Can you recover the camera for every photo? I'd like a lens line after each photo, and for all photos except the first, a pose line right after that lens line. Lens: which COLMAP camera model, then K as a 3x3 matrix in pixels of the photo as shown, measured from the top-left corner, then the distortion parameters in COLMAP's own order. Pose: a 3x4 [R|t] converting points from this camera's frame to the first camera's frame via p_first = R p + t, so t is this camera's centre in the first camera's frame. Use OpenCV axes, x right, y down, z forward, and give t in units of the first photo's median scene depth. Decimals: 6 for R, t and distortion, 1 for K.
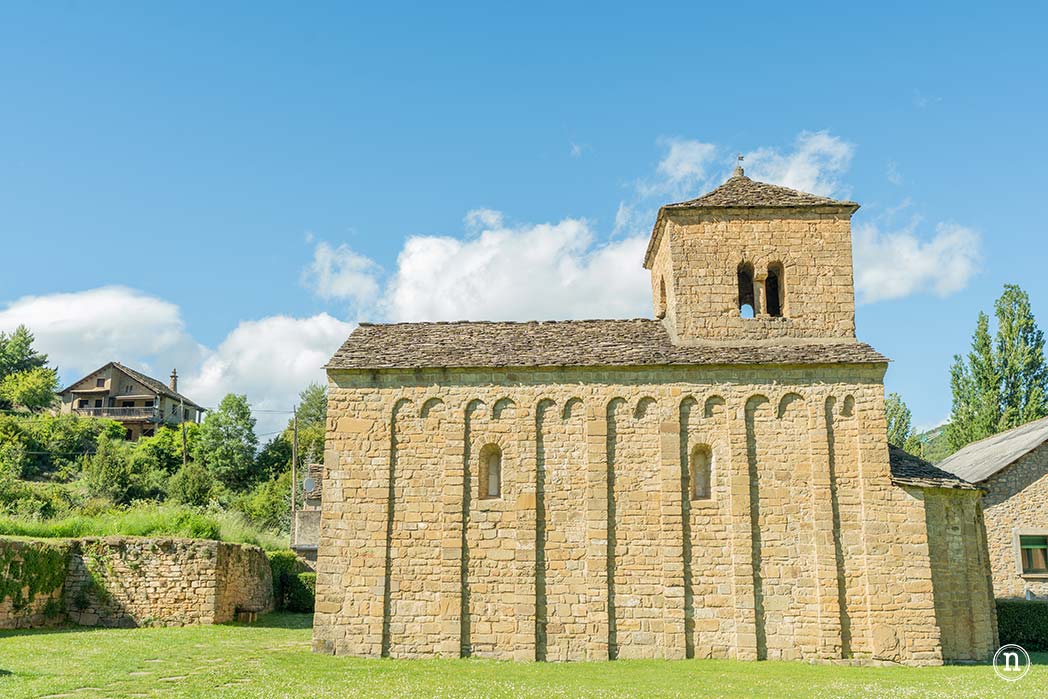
lens RADIAL K [[1158.7, 0, 559.5], [0, 1158.7, 376.4], [0, 0, 1]] dist [0.011210, 0.002169]
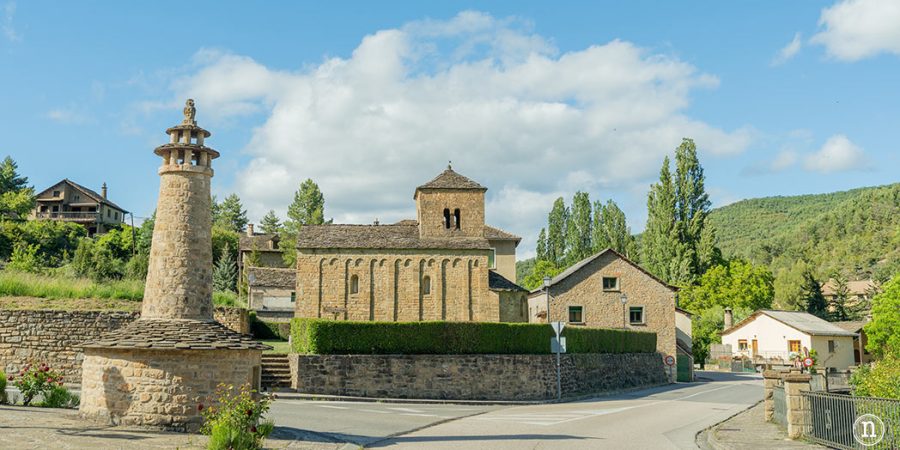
lens RADIAL K [[1161.4, 0, 450.0], [0, 1161.4, 225.0], [0, 0, 1]] dist [0.003982, 0.014641]
pose [[0.998453, 0.008272, 0.054986, 0.016983], [-0.012163, 0.997416, 0.070811, -0.269642], [-0.054258, -0.071370, 0.995973, -1.864155]]
